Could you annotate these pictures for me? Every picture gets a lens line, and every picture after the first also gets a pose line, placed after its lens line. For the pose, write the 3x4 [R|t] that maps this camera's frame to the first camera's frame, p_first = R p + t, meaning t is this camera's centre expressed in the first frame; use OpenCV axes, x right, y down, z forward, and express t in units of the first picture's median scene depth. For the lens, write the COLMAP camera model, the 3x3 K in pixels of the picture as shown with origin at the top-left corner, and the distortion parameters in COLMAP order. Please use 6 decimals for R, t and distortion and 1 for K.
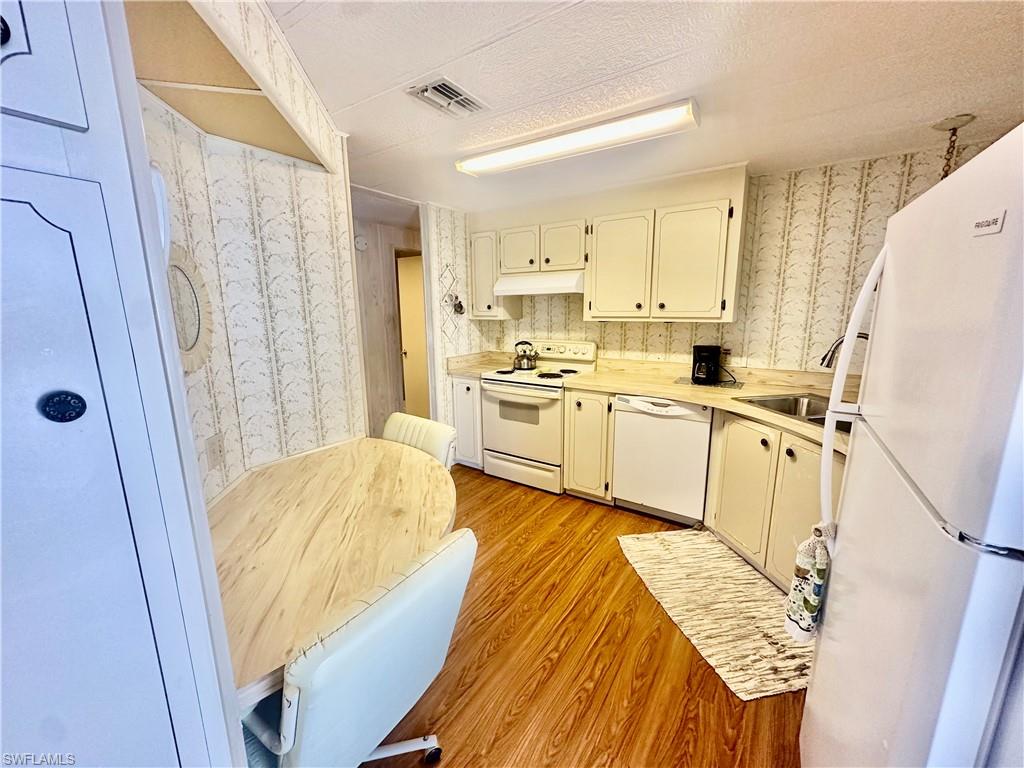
lens RADIAL K [[407.5, 0, 511.2], [0, 407.5, 383.1], [0, 0, 1]] dist [-0.002294, 0.001068]
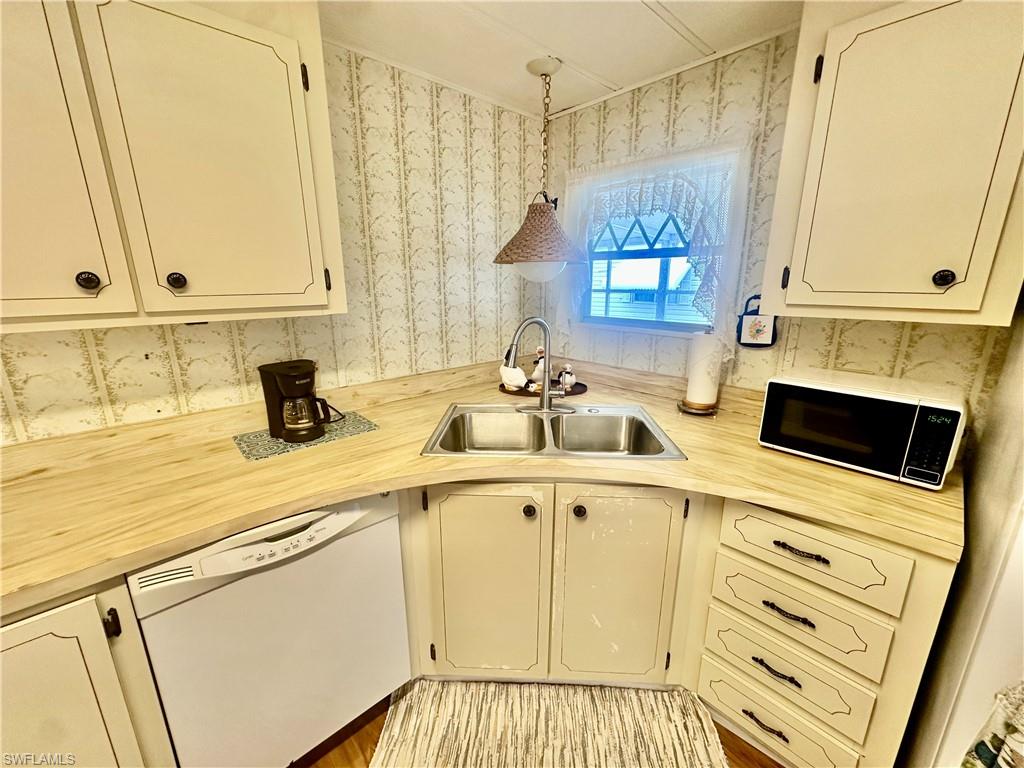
lens RADIAL K [[407.5, 0, 511.0], [0, 407.5, 383.9], [0, 0, 1]] dist [-0.002294, 0.001068]
pose [[0.226887, -0.230956, 0.946140, 0.072387], [0.187289, 0.963690, 0.190328, -0.120658], [-0.955743, 0.134019, 0.261904, 0.665949]]
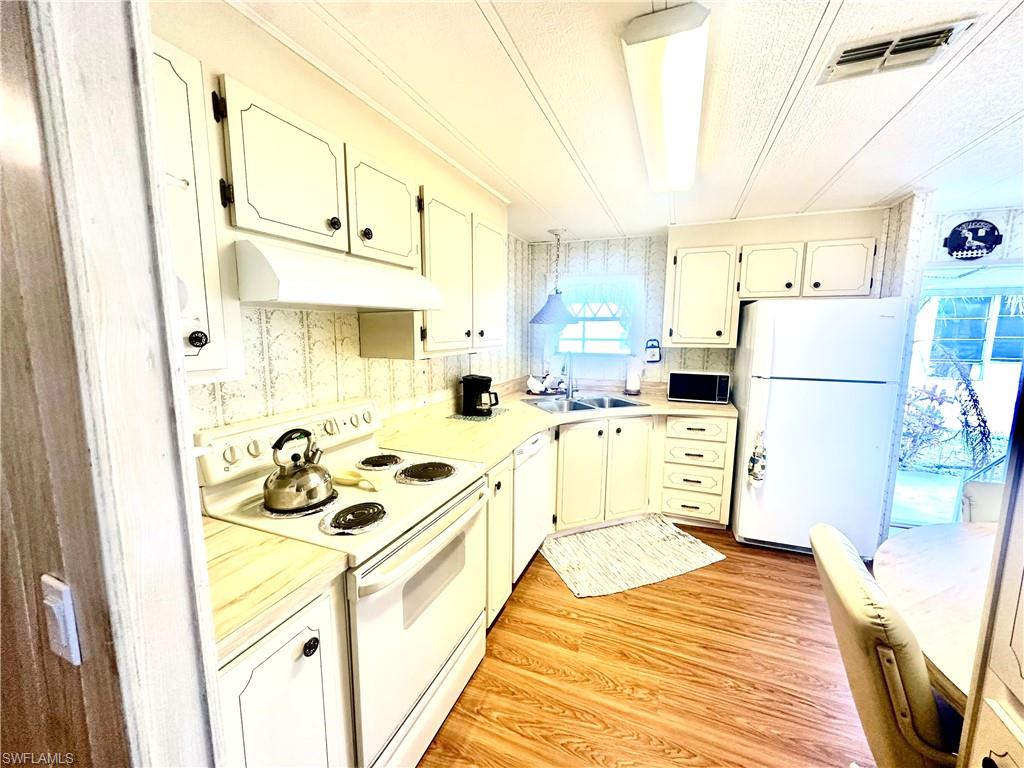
lens RADIAL K [[407.5, 0, 512.2], [0, 407.5, 386.5], [0, 0, 1]] dist [-0.002294, 0.001068]
pose [[-0.208365, -0.124098, 0.970146, -0.484755], [0.185980, 0.968792, 0.163869, -0.220464], [-0.960206, 0.214572, -0.178782, 1.177467]]
